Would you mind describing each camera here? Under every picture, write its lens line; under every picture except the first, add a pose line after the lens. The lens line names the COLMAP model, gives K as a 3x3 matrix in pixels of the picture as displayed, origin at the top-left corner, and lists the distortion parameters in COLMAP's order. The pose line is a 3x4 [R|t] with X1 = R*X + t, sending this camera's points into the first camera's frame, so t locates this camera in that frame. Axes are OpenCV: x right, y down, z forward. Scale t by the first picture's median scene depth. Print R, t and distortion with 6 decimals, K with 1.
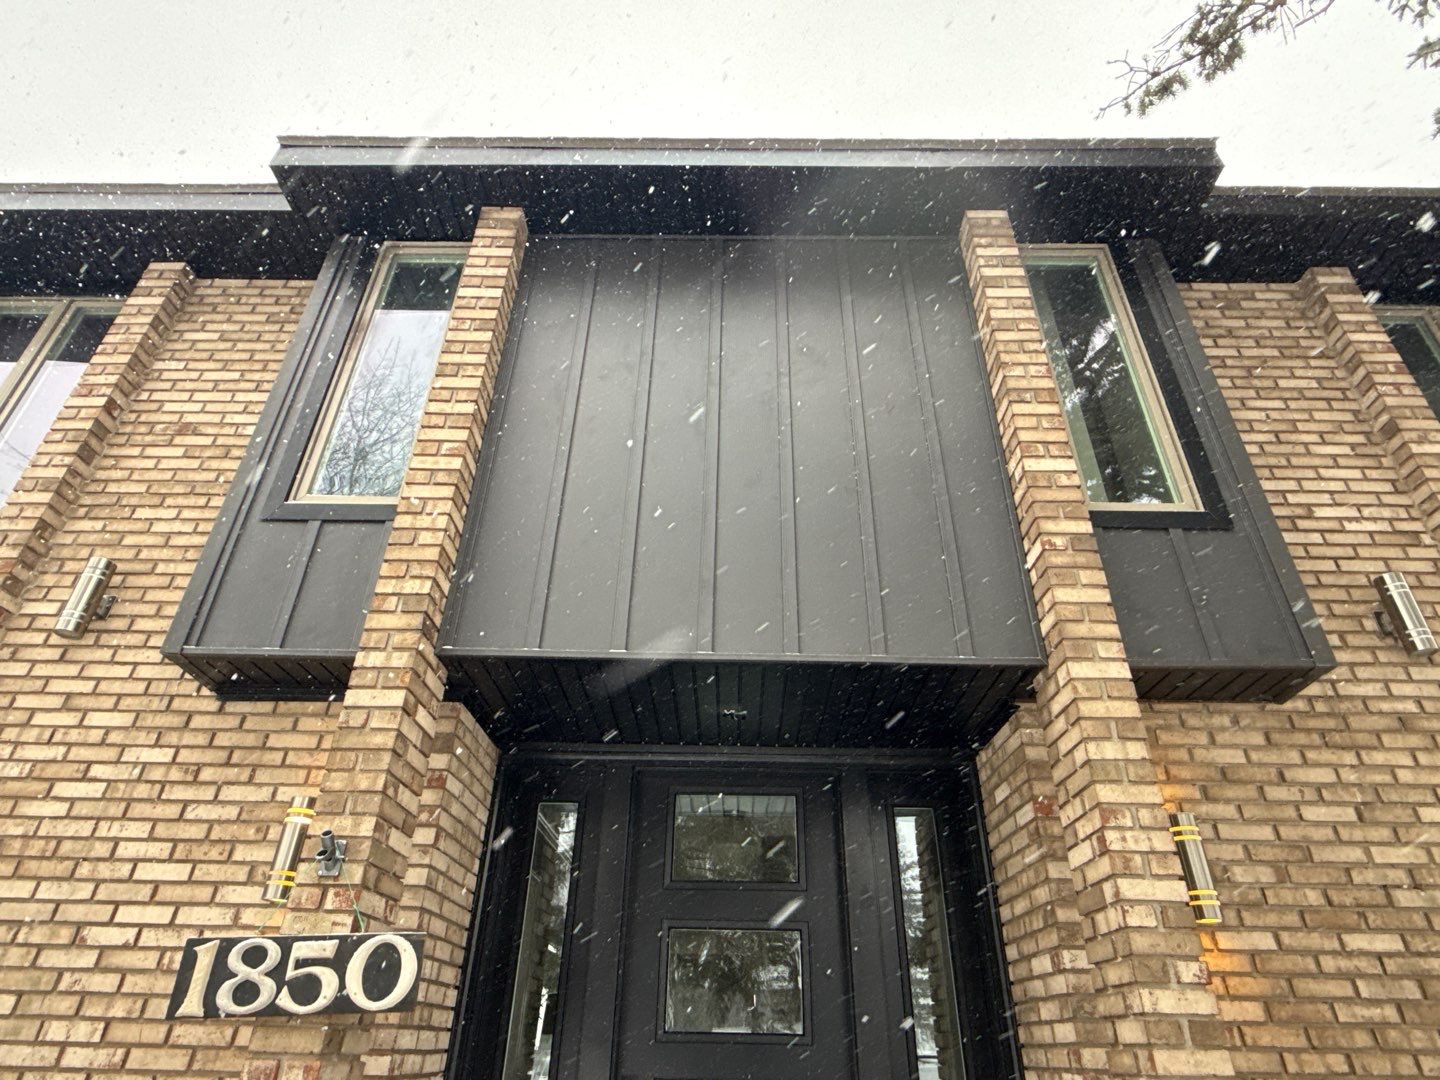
lens RADIAL K [[811.2, 0, 717.5], [0, 811.2, 542.9], [0, 0, 1]] dist [-0.000314, 0.000650]
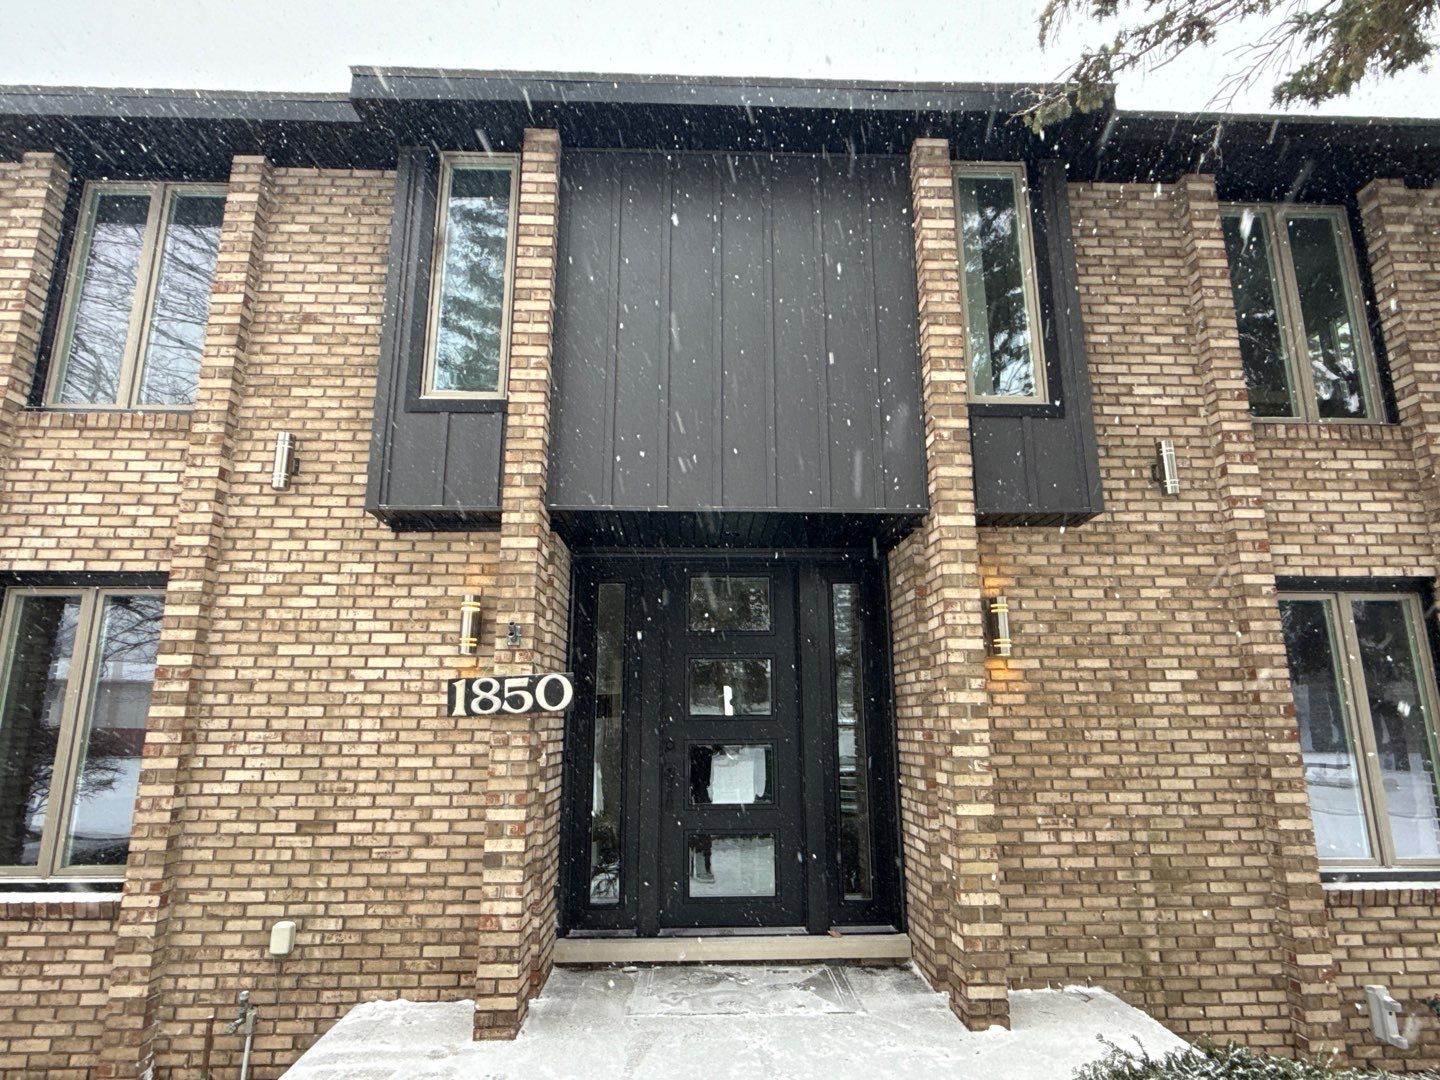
lens RADIAL K [[811.2, 0, 721.7], [0, 811.2, 545.2], [0, 0, 1]] dist [-0.000314, 0.000650]
pose [[0.998702, -0.012474, 0.049386, -0.081069], [-0.004795, 0.942219, 0.334965, -0.303407], [-0.050711, -0.334767, 0.940936, -0.482090]]
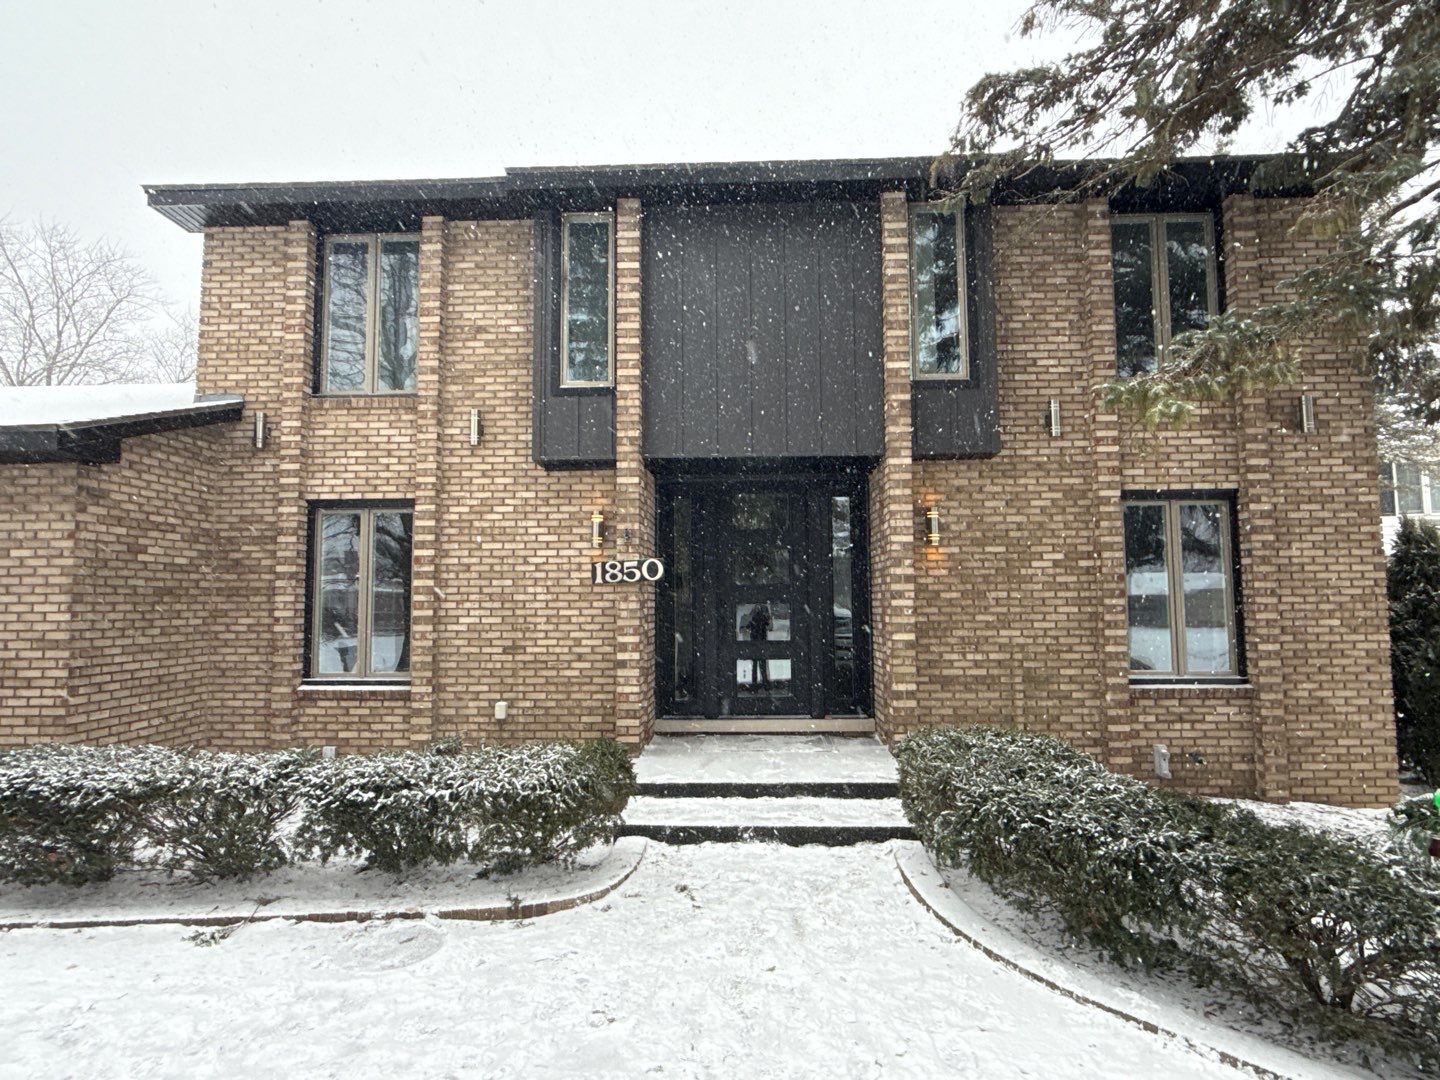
lens RADIAL K [[812.9, 0, 723.8], [0, 812.9, 547.8], [0, 0, 1]] dist [0.000387, -0.001151]
pose [[0.999237, -0.028930, -0.026221, -0.034190], [0.037814, 0.884334, 0.465320, -0.729198], [0.009727, -0.465957, 0.884754, -1.271283]]
